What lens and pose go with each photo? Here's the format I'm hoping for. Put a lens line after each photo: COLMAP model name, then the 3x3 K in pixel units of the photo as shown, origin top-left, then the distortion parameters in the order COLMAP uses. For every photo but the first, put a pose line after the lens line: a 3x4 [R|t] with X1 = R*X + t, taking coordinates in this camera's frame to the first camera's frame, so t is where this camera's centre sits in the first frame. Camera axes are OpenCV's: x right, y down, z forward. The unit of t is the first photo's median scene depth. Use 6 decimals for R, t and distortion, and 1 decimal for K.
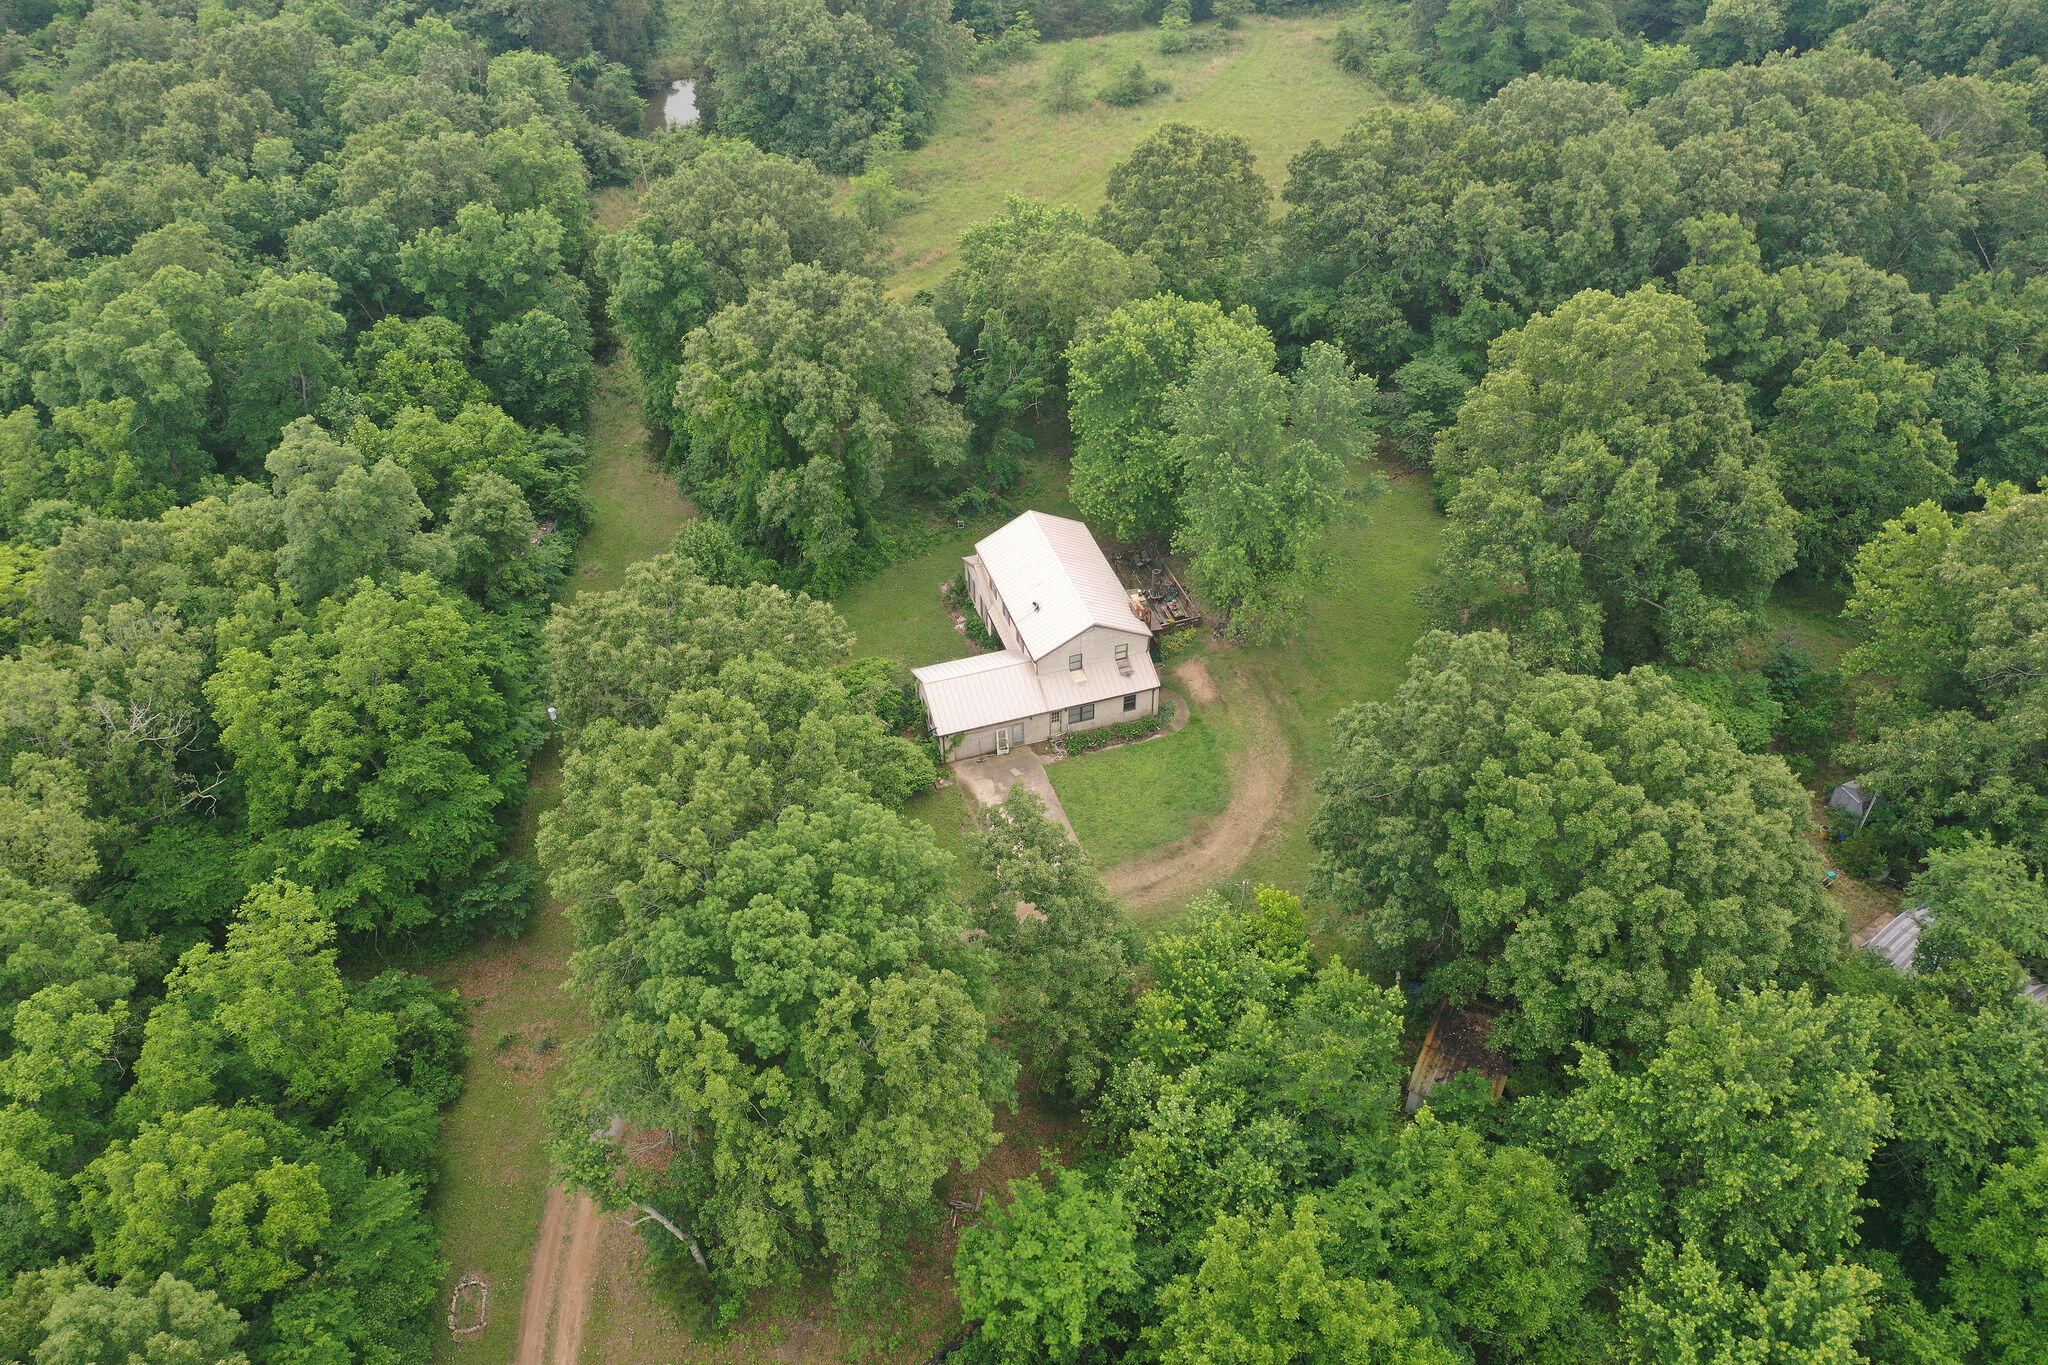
lens RADIAL K [[1652.9, 0, 1024.0], [0, 1652.9, 682.5], [0, 0, 1]] dist [0.002001, -0.004195]
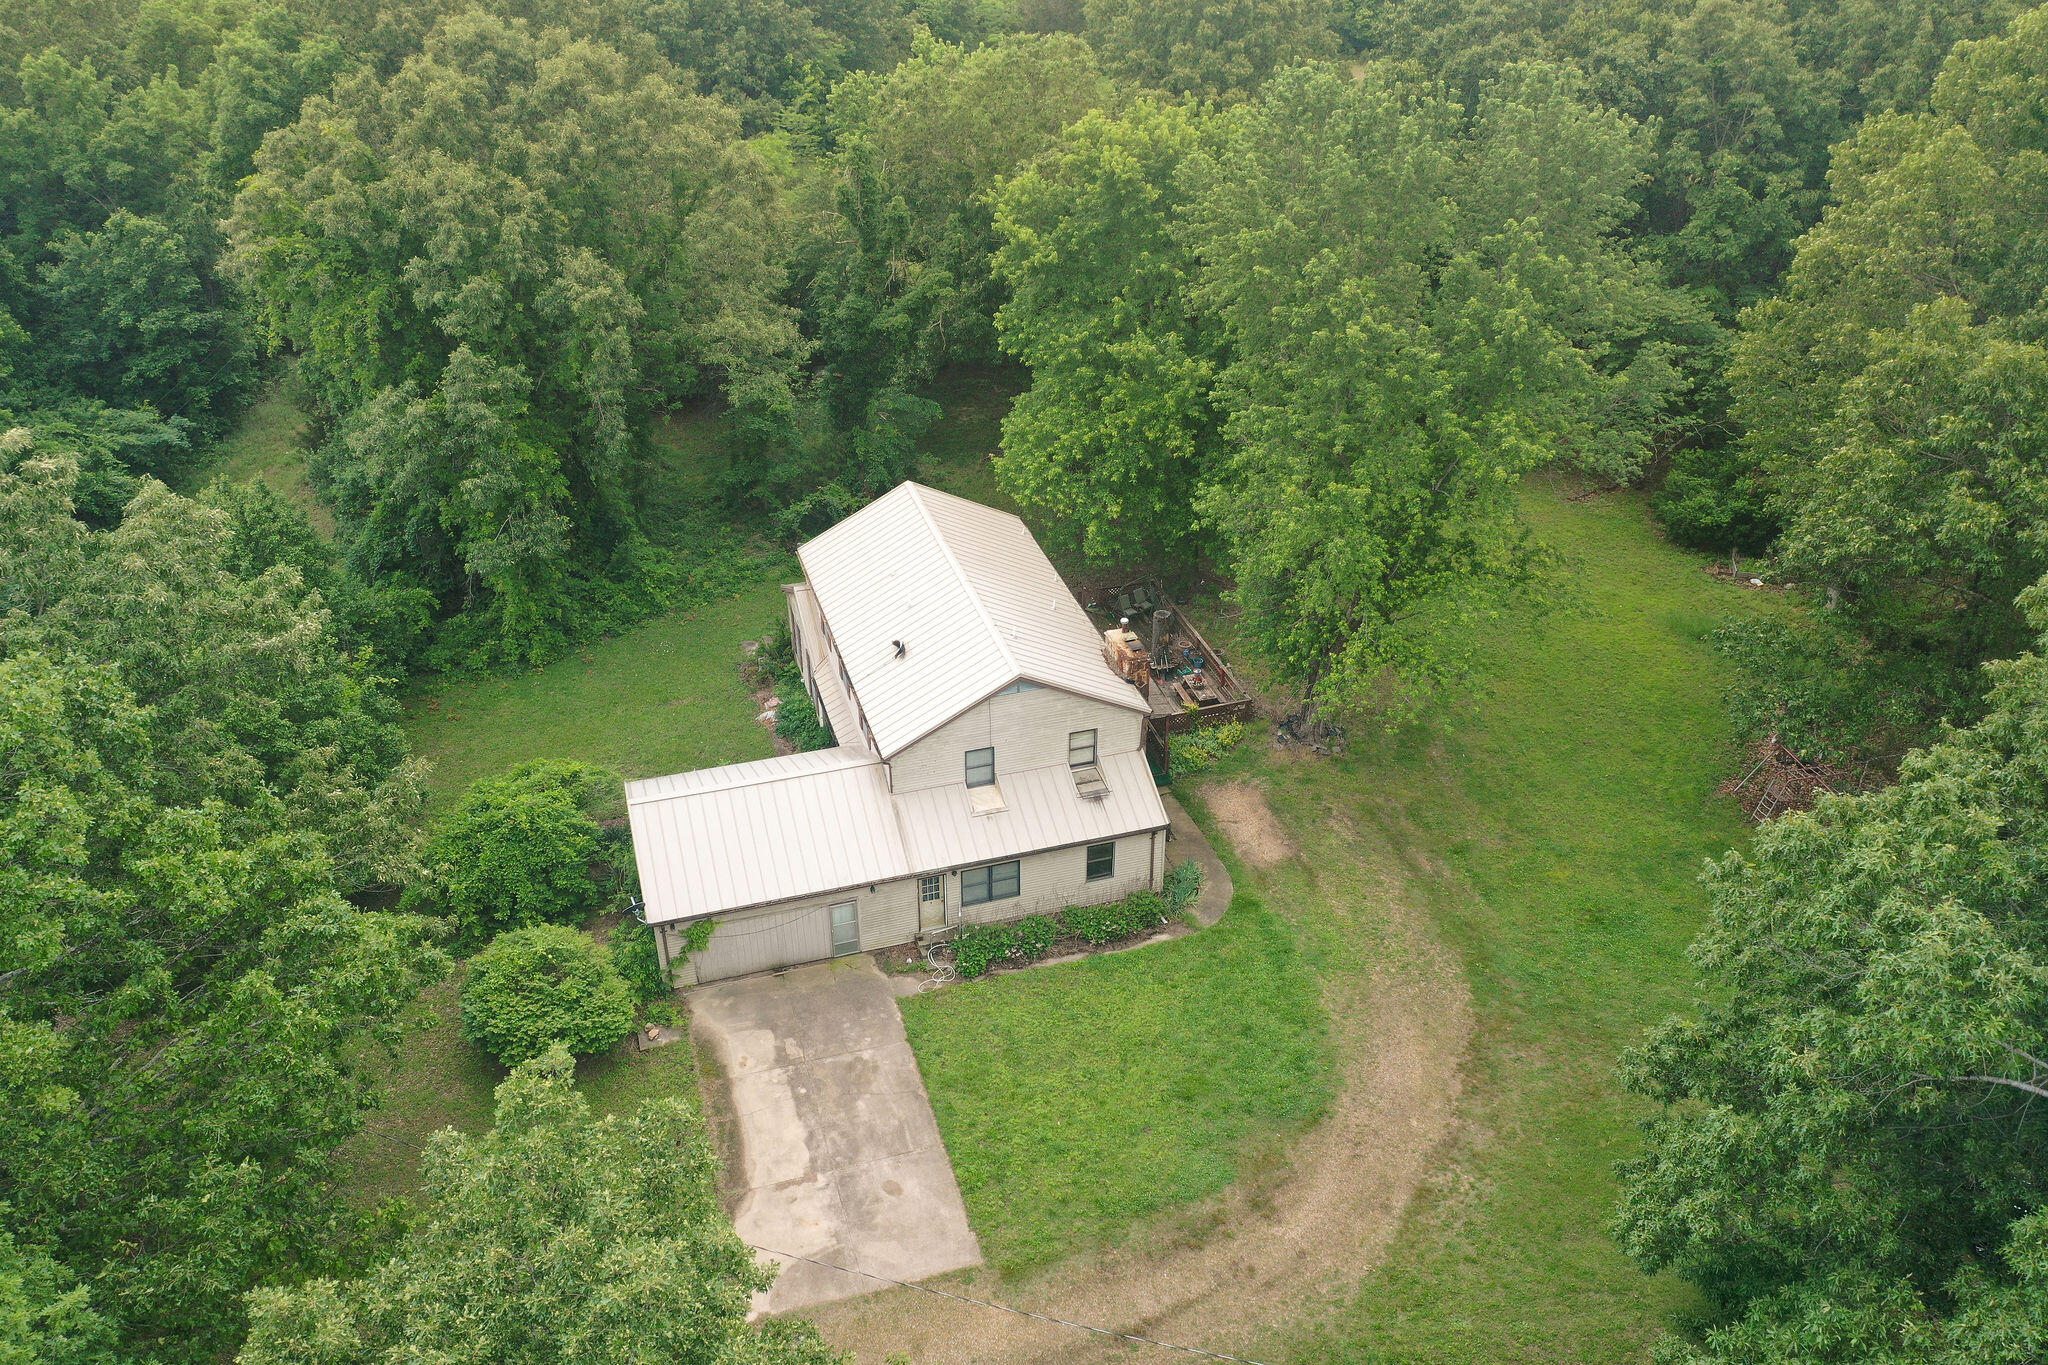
lens RADIAL K [[1633.4, 0, 1024.0], [0, 1633.4, 682.5], [0, 0, 1]] dist [-0.009965, -0.005481]
pose [[0.999842, 0.016520, -0.006504, 0.044296], [-0.017292, 0.989156, -0.145850, 0.028584], [0.004024, 0.145940, 0.989285, 0.541894]]
